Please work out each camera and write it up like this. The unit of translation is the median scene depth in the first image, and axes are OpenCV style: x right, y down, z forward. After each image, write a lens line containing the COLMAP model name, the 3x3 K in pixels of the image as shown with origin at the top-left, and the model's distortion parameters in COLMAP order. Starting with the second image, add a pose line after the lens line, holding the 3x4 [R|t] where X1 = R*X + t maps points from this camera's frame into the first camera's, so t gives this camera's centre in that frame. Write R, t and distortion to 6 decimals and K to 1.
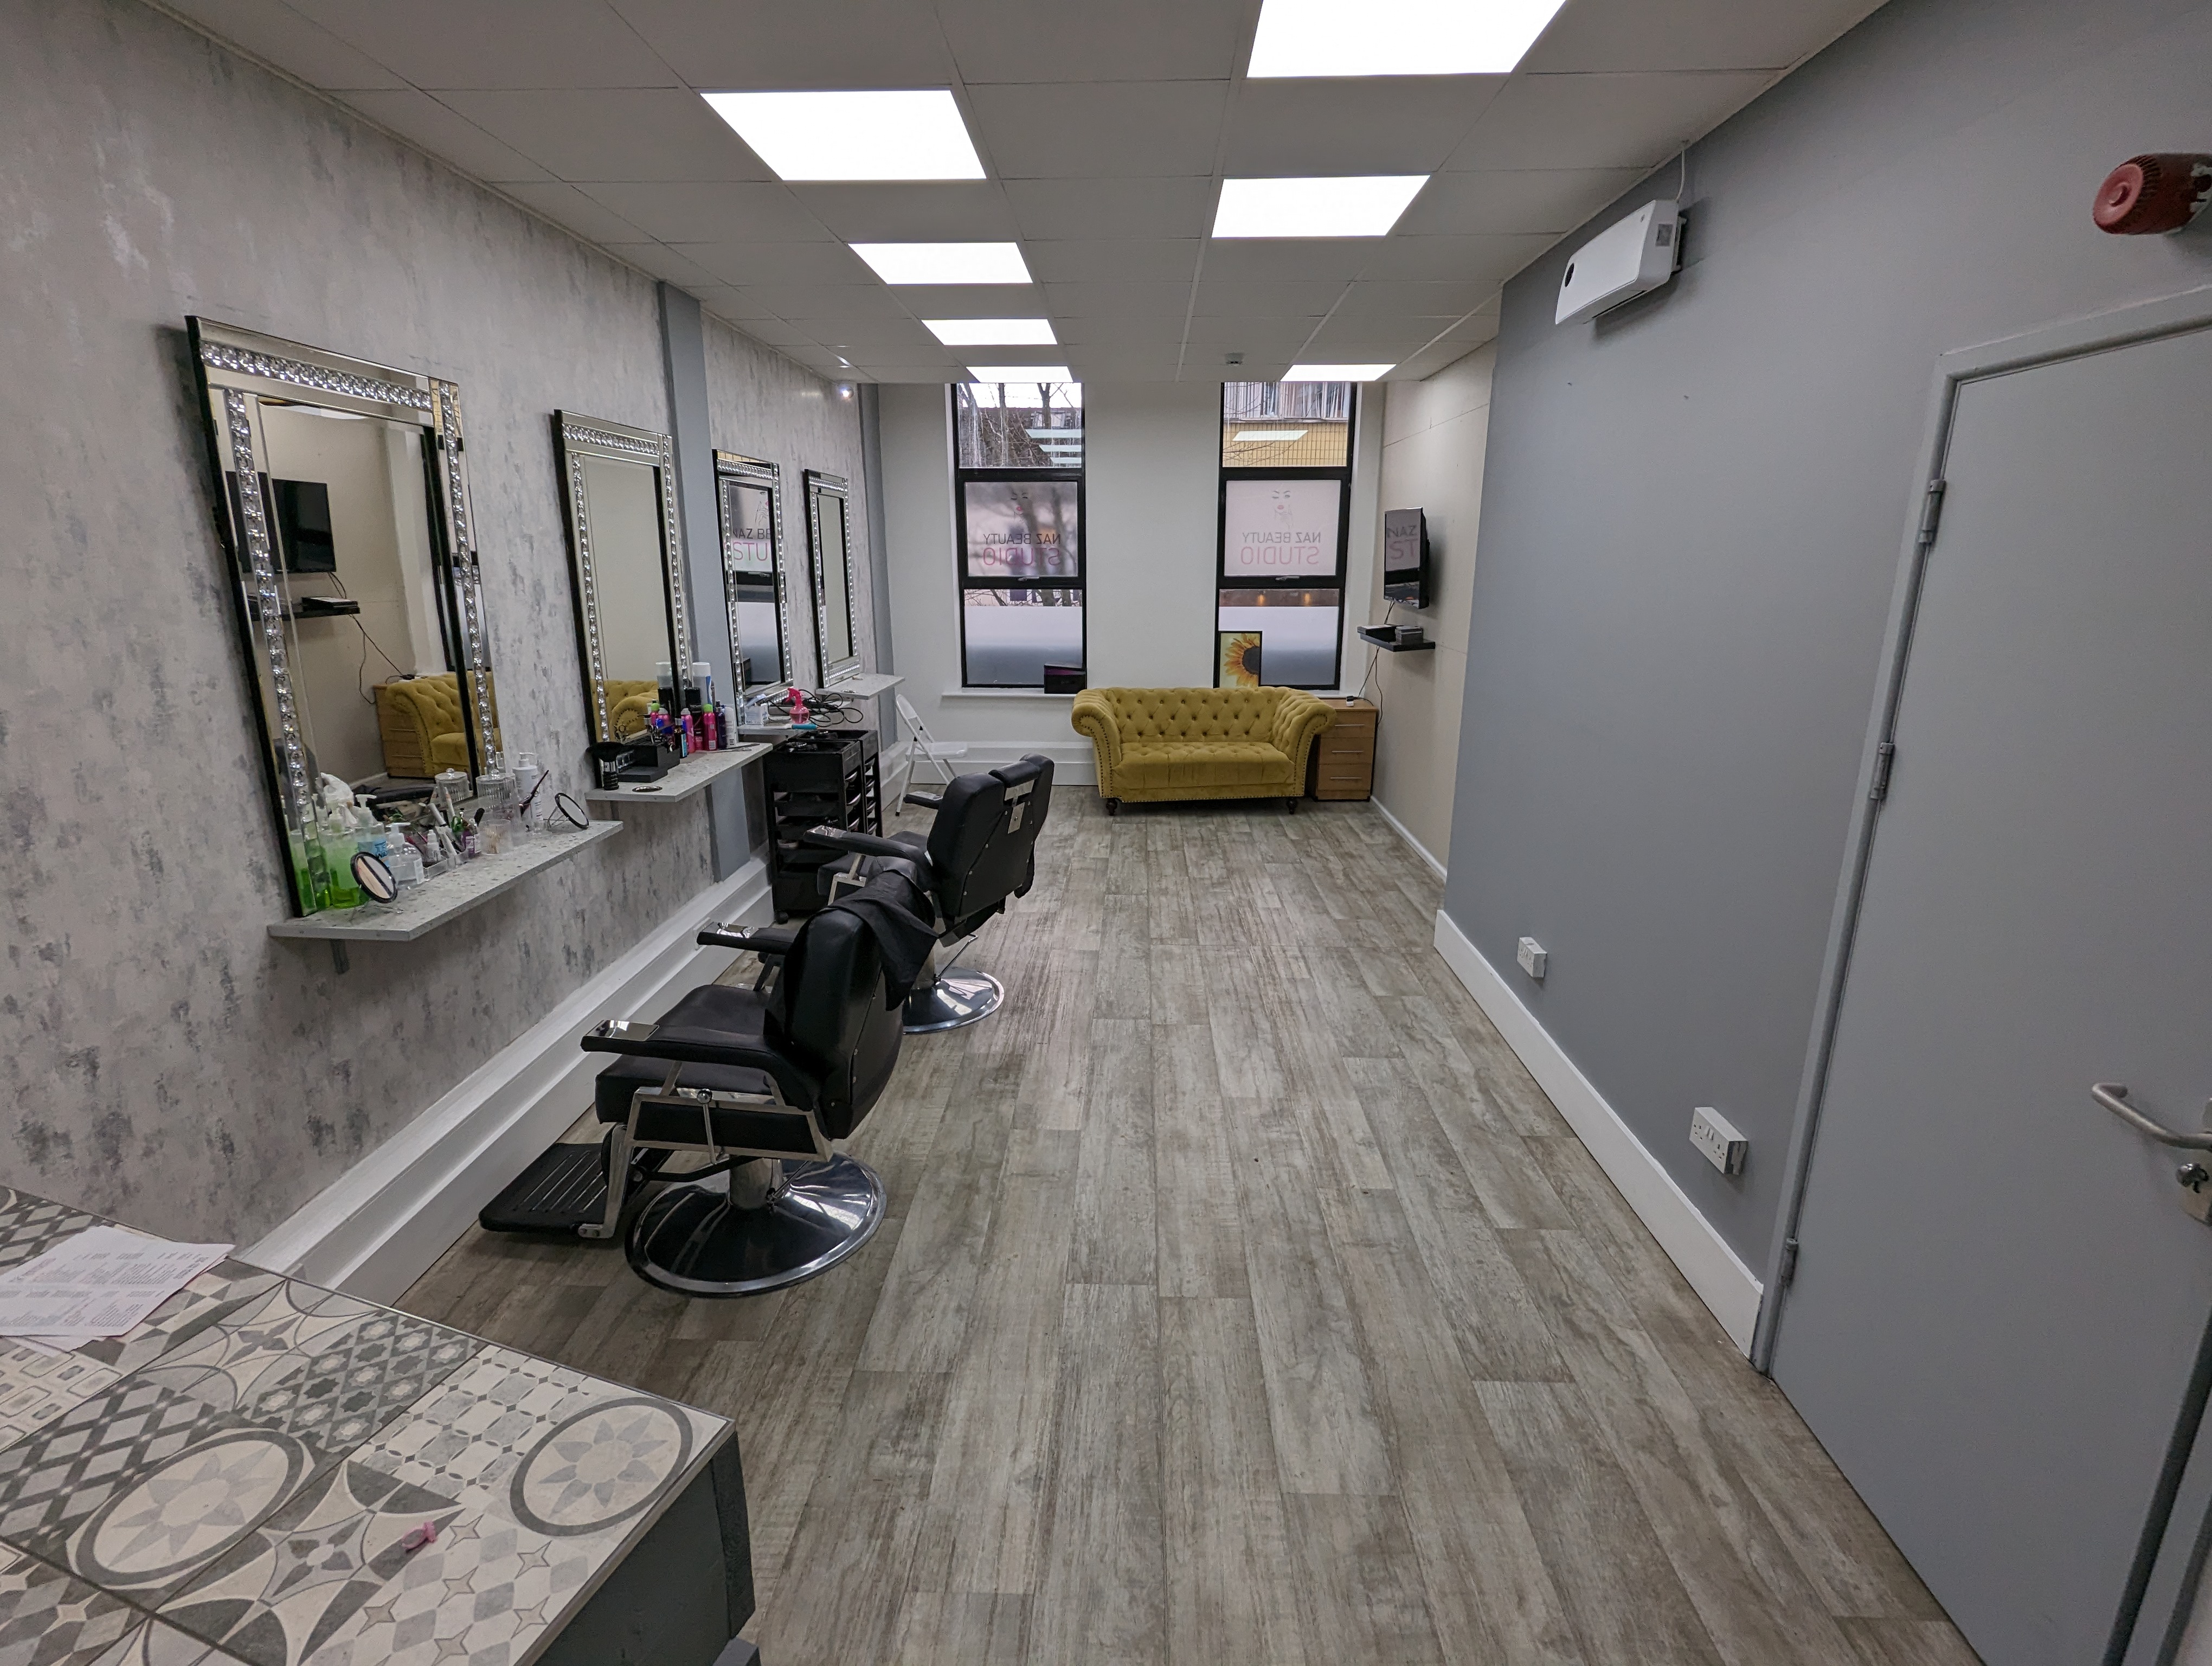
lens RADIAL K [[1057.4, 0, 1111.5], [0, 1057.4, 835.9], [0, 0, 1]] dist [0.002952, 0.000148]
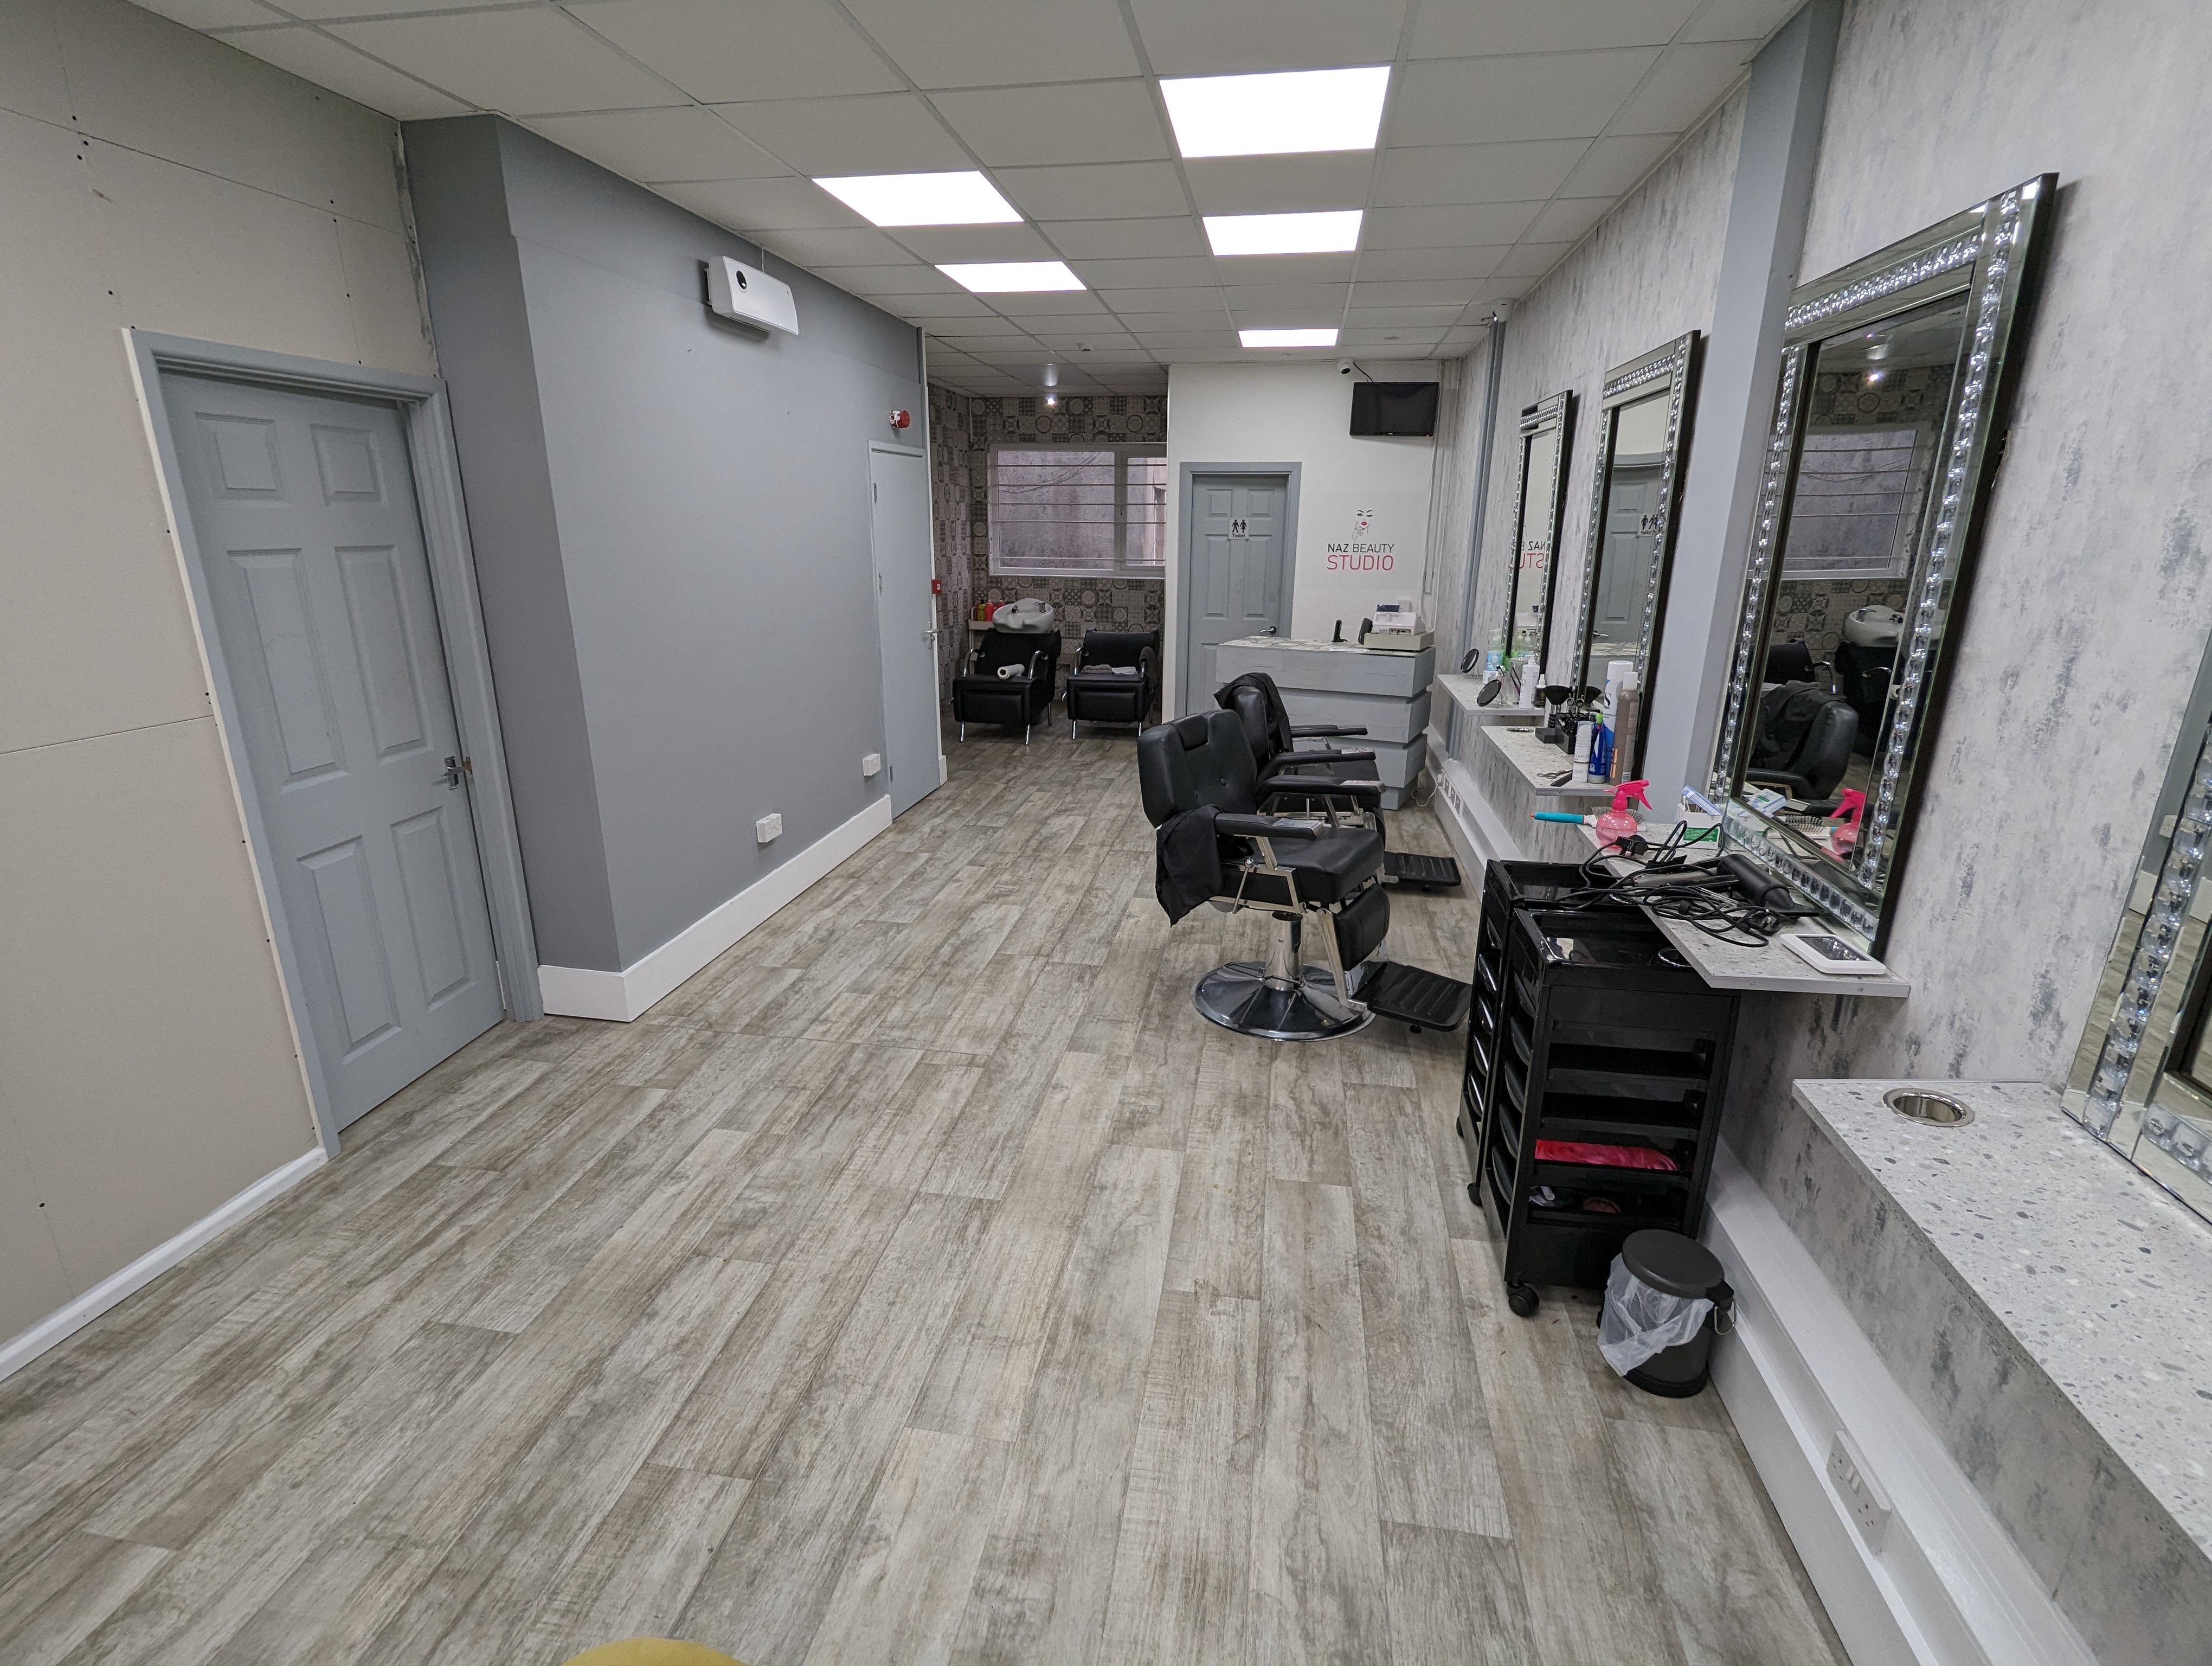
lens RADIAL K [[1057.4, 0, 1121.0], [0, 1057.4, 824.8], [0, 0, 1]] dist [0.002952, 0.000148]
pose [[-0.990877, -0.060771, 0.120290, -0.156108], [0.010642, 0.854491, 0.519357, -0.493903], [-0.134348, 0.515899, -0.846049, 1.832480]]
